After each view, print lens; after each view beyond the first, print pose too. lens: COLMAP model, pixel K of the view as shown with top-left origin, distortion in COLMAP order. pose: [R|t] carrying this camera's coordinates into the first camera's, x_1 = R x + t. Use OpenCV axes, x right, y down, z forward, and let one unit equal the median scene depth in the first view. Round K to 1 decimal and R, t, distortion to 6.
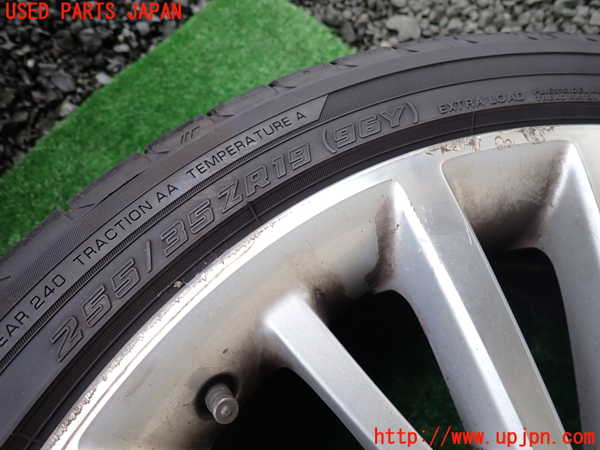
lens RADIAL K [[439.0, 0, 300.0], [0, 439.0, 225.0], [0, 0, 1]] dist [0.003354, -0.002564]
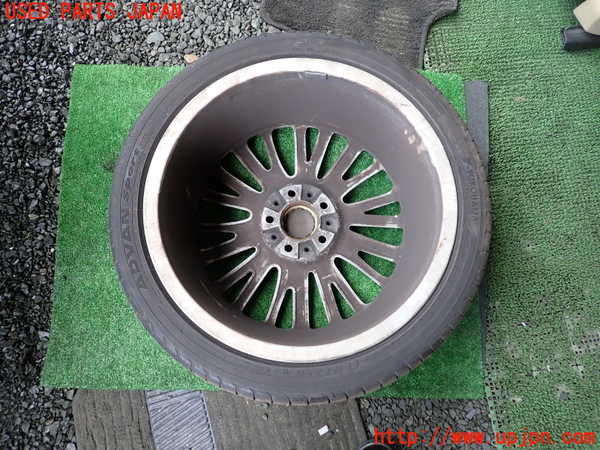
lens RADIAL K [[439.0, 0, 300.0], [0, 439.0, 225.0], [0, 0, 1]] dist [0.003354, -0.002564]
pose [[0.780665, -0.624034, 0.033828, 0.169710], [0.609866, 0.772526, 0.176826, 0.284813], [-0.136478, -0.117411, 0.983661, -1.290780]]
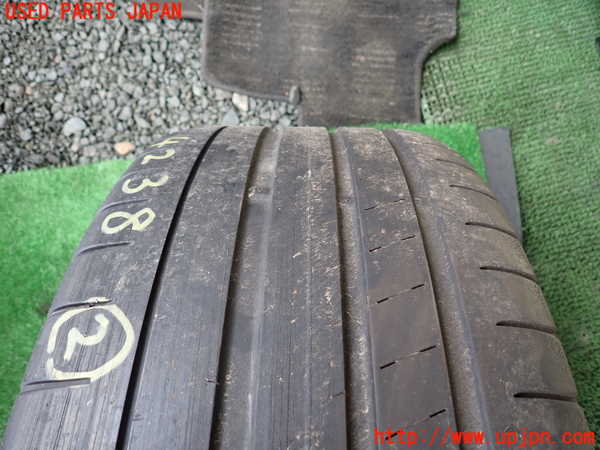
lens RADIAL K [[439.0, 0, 300.0], [0, 439.0, 225.0], [0, 0, 1]] dist [0.003354, -0.002564]
pose [[0.678683, -0.733679, -0.033242, 0.638033], [0.717931, 0.653215, 0.240593, -0.024760], [-0.154803, -0.187152, 0.970057, -0.778933]]
